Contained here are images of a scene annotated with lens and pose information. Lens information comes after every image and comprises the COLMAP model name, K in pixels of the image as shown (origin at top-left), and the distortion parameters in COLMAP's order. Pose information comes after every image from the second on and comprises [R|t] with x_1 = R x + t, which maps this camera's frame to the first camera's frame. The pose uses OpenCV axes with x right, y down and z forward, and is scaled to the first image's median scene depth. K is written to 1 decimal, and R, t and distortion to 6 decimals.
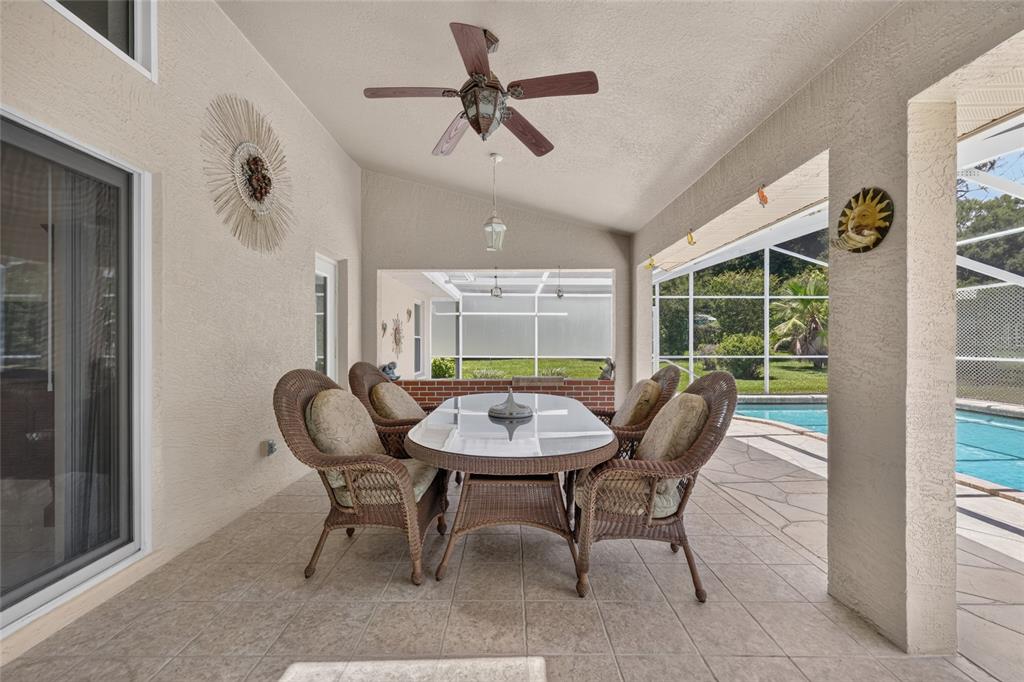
lens RADIAL K [[410.2, 0, 511.7], [0, 410.2, 343.9], [0, 0, 1]] dist [-0.000137, 0.000038]
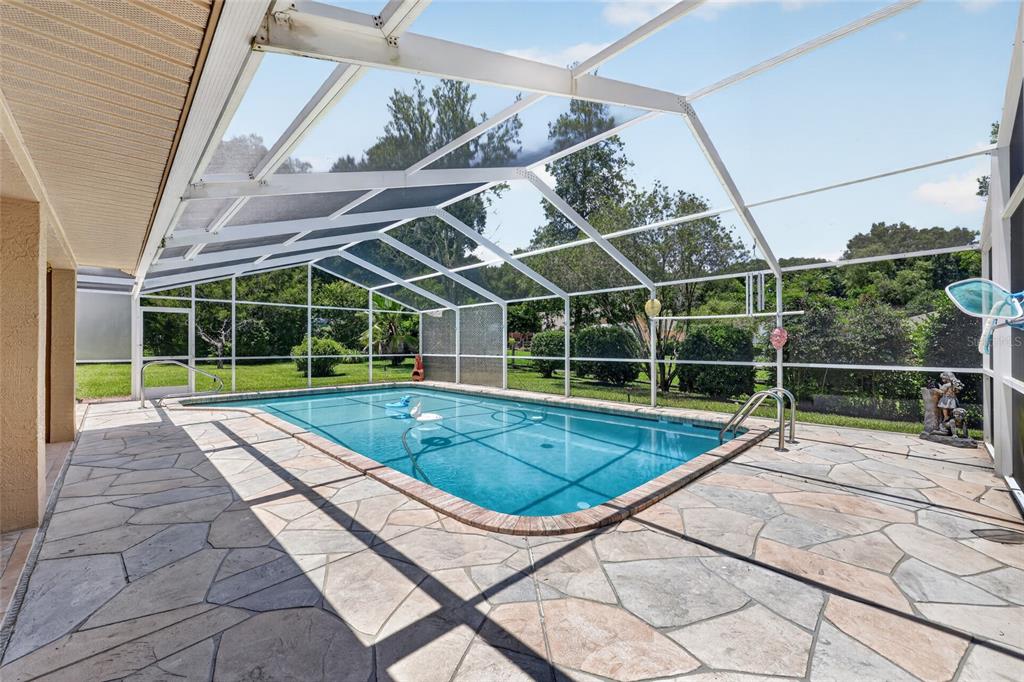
lens RADIAL K [[410.2, 0, 516.7], [0, 410.2, 343.7], [0, 0, 1]] dist [-0.000137, 0.000038]
pose [[0.718254, 0.004503, 0.695766, 0.682953], [0.000272, 0.999977, -0.006752, 0.007244], [-0.695781, 0.005039, 0.718236, -0.824379]]
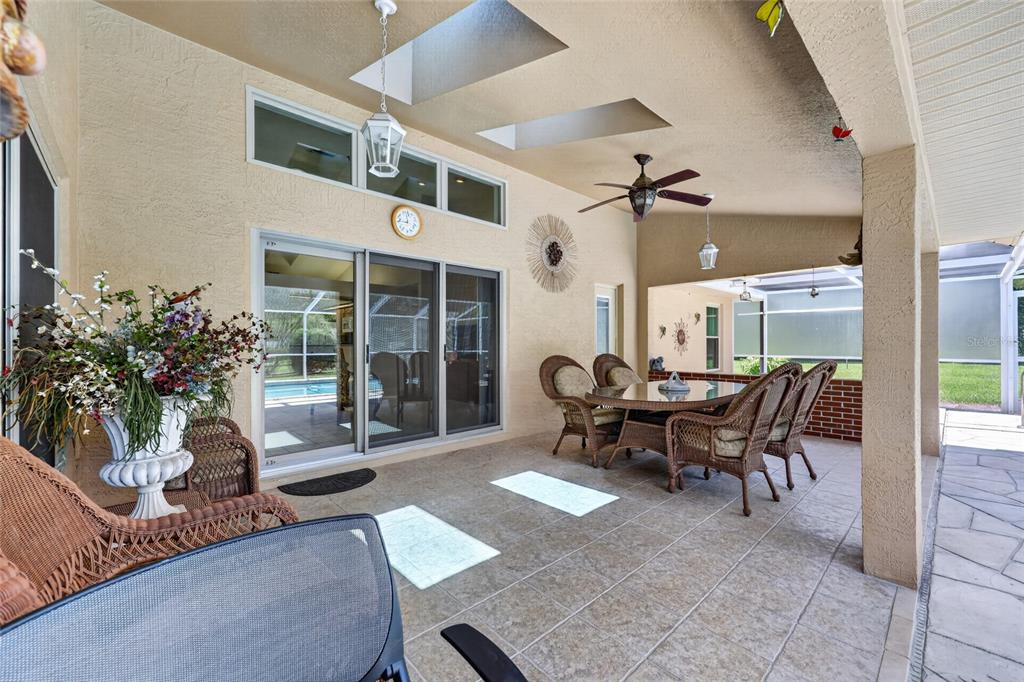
lens RADIAL K [[410.2, 0, 513.4], [0, 410.2, 345.7], [0, 0, 1]] dist [-0.000137, 0.000038]
pose [[0.673172, -0.001048, -0.739486, 0.608952], [0.002327, 0.999997, 0.000701, 0.009445], [0.739483, -0.002192, 0.673172, -0.374427]]
